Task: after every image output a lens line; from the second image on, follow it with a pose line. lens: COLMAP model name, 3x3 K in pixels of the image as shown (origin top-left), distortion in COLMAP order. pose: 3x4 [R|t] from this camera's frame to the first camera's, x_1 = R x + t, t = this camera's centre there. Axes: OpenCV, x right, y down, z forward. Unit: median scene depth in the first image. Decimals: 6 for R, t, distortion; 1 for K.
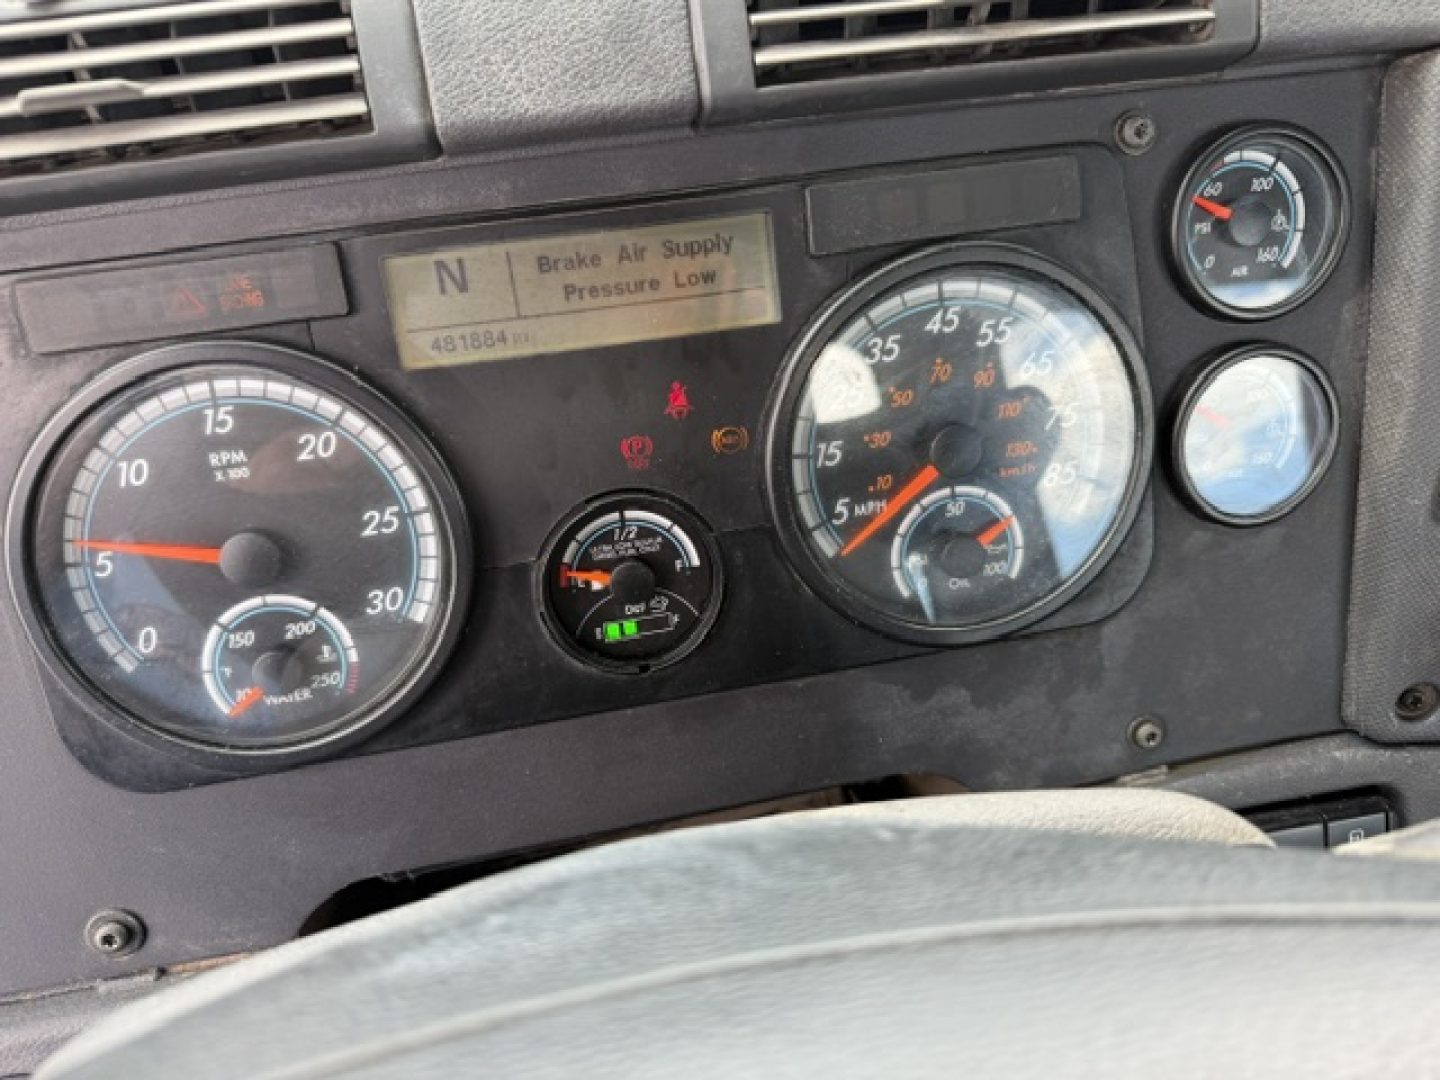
lens RADIAL K [[1118.5, 0, 720.0], [0, 1118.5, 540.0], [0, 0, 1]] dist [0.001195, -0.000224]
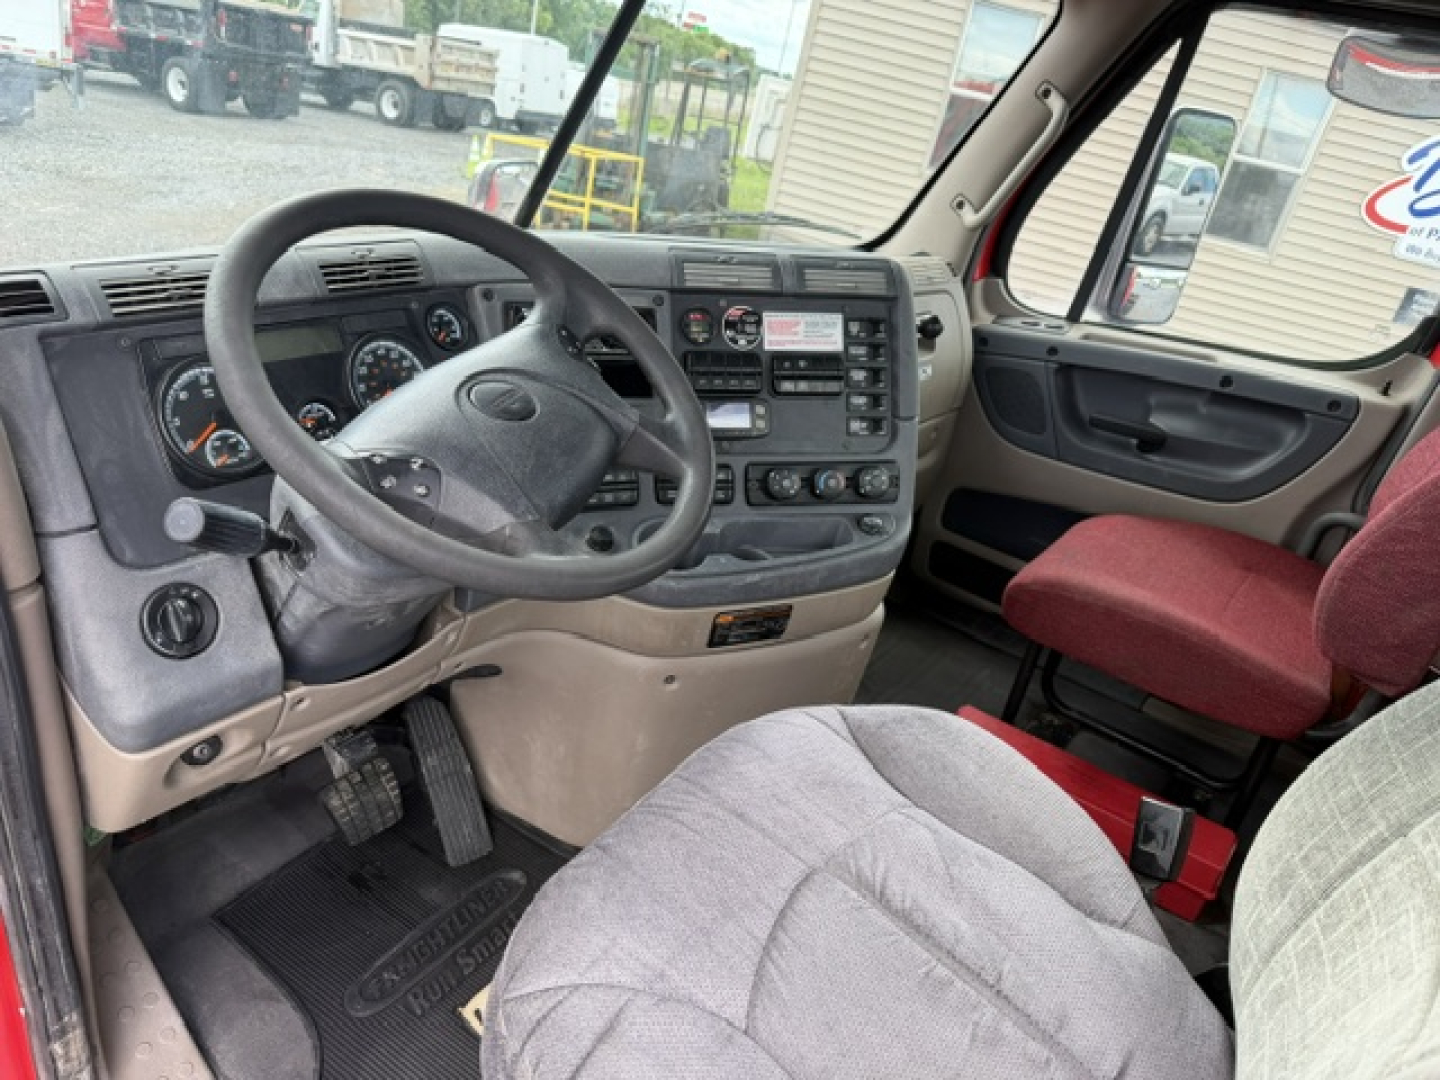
lens RADIAL K [[1043.3, 0, 720.0], [0, 1043.3, 540.0], [0, 0, 1]] dist [0.000933, -0.012799]
pose [[0.726396, -0.158675, 0.668709, -1.497579], [0.295480, 0.950573, -0.095413, 1.137326], [-0.620516, 0.266897, 0.737377, -2.257251]]
